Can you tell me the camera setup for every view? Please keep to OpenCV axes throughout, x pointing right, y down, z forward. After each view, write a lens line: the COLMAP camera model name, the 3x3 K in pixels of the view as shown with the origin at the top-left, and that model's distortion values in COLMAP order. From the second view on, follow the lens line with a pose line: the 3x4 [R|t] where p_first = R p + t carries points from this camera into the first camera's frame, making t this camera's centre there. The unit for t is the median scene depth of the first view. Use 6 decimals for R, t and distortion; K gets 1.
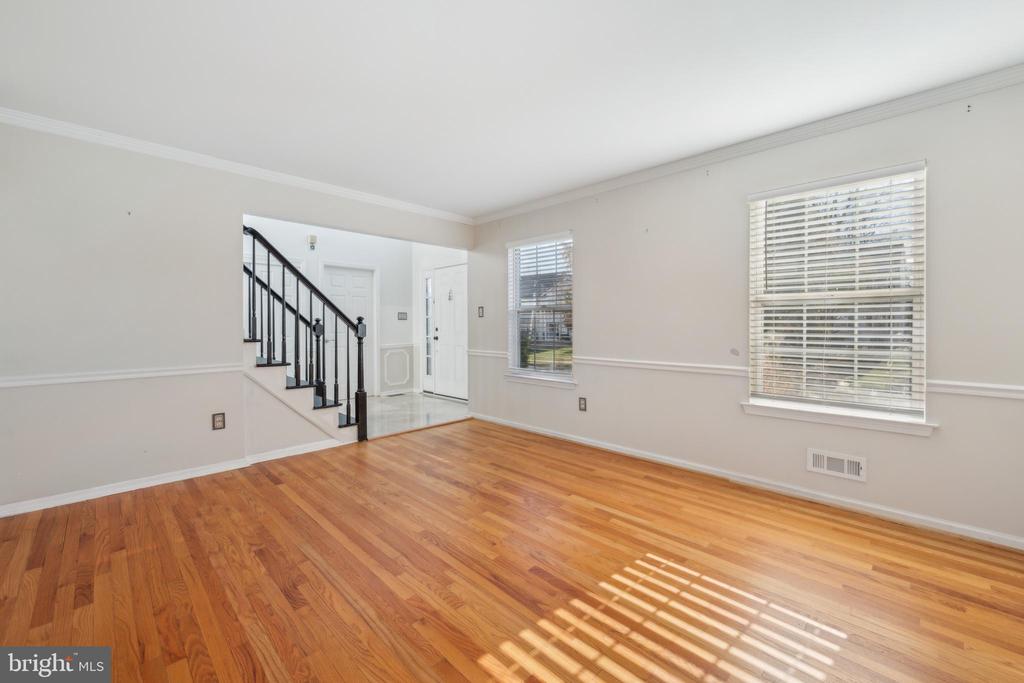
lens RADIAL K [[413.4, 0, 511.4], [0, 413.4, 335.3], [0, 0, 1]] dist [-0.002231, -0.000211]
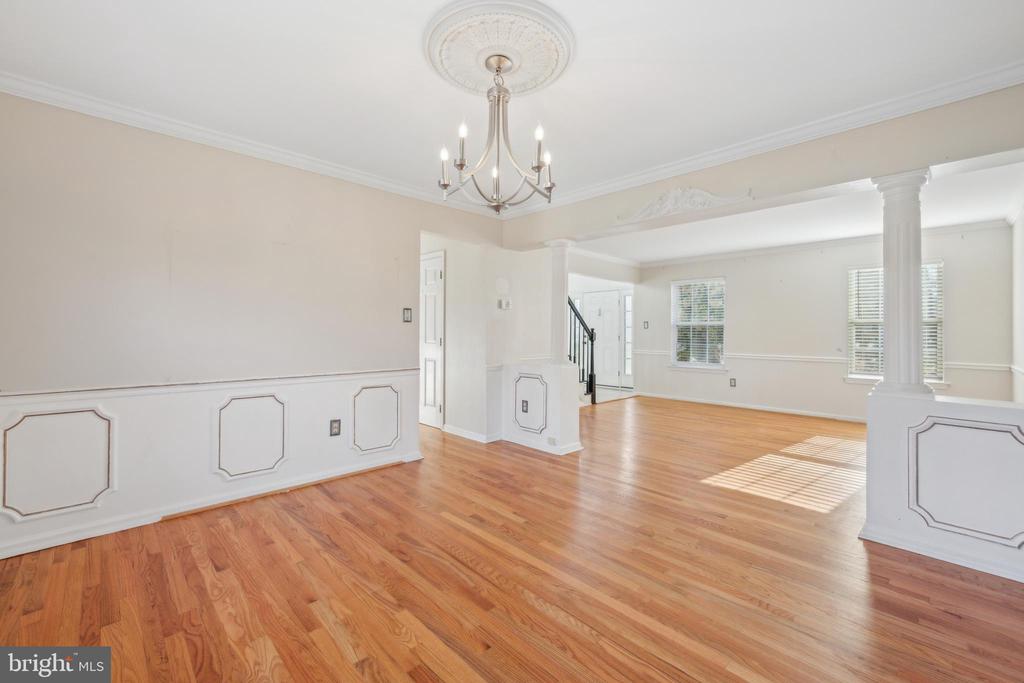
lens RADIAL K [[433.5, 0, 501.4], [0, 433.5, 335.8], [0, 0, 1]] dist [0.003007, 0.000120]
pose [[0.999621, 0.010267, -0.025551, -0.972536], [-0.010751, 0.999764, -0.018861, 0.031203], [0.025352, 0.019128, 0.999496, -1.037230]]
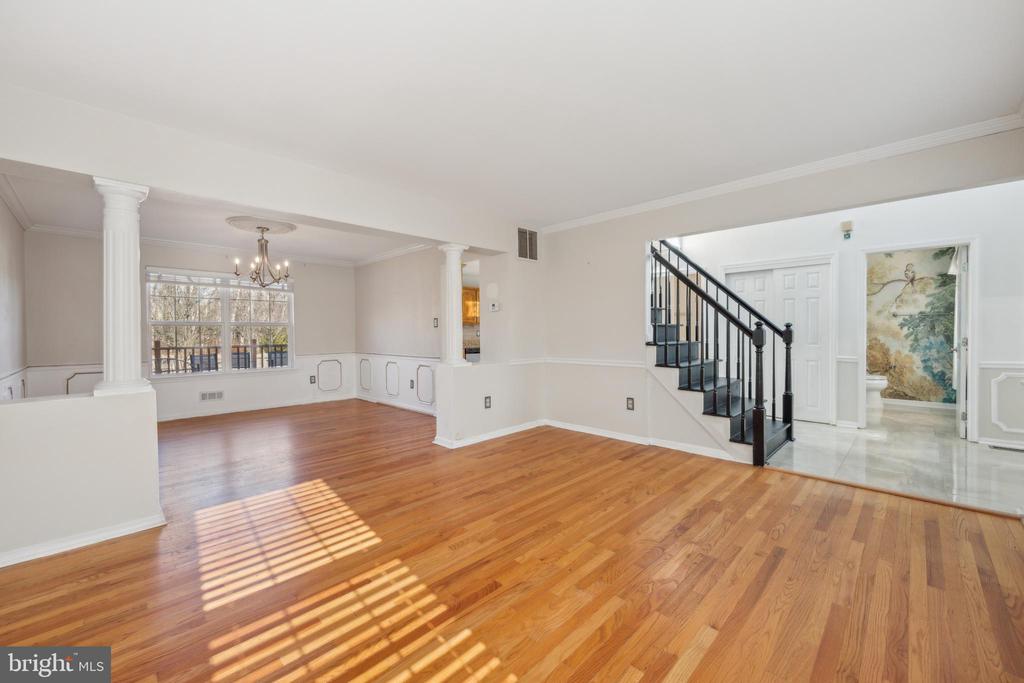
lens RADIAL K [[409.6, 0, 514.9], [0, 409.6, 334.8], [0, 0, 1]] dist [0.005018, 0.000092]
pose [[0.012969, 0.012427, -0.999839, 0.679123], [-0.018445, 0.999756, 0.012187, -0.026142], [0.999746, 0.018284, 0.013195, 0.674966]]
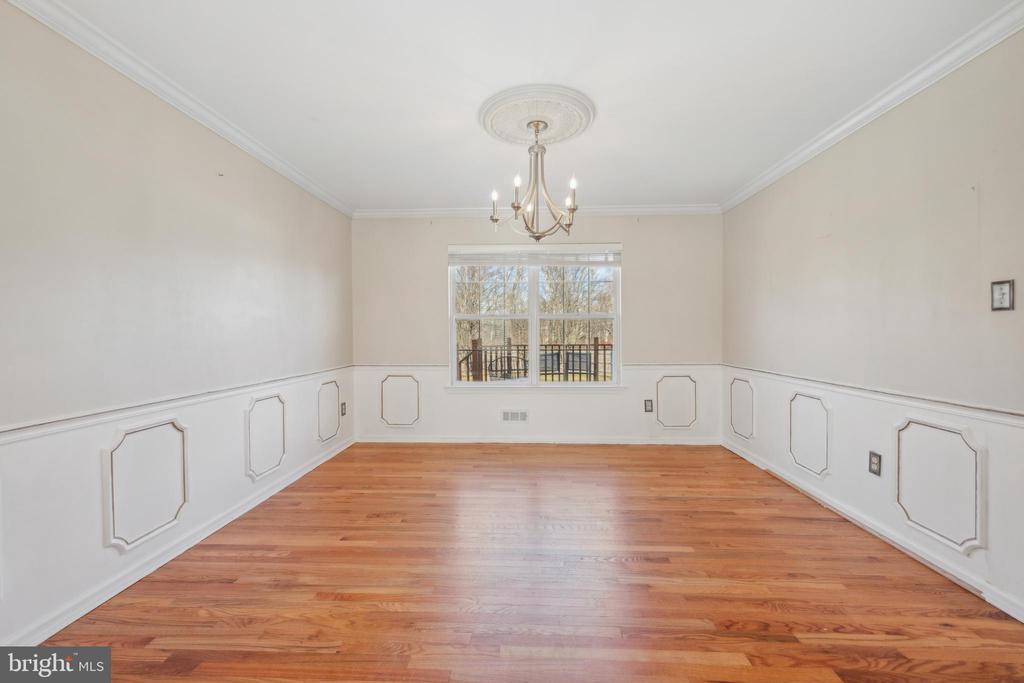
lens RADIAL K [[413.4, 0, 511.4], [0, 413.4, 335.3], [0, 0, 1]] dist [-0.002231, -0.000211]
pose [[-0.736513, 0.015342, -0.676249, -0.357799], [-0.009242, 0.999421, 0.032738, -0.009562], [0.676360, 0.030362, -0.735945, 0.283171]]
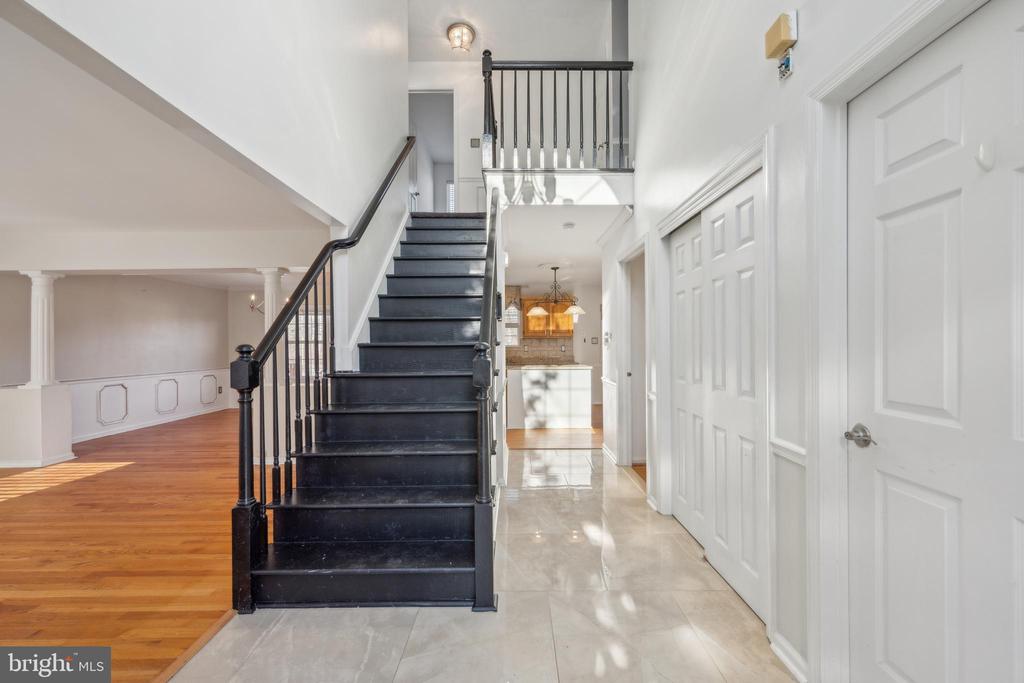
lens RADIAL K [[407.8, 0, 517.6], [0, 407.8, 342.6], [0, 0, 1]] dist [0.000433, -0.000076]
pose [[-0.703966, 0.007133, -0.710198, -0.354777], [-0.007801, 0.999812, 0.017775, -0.086449], [0.710191, 0.018054, -0.703778, 2.185648]]
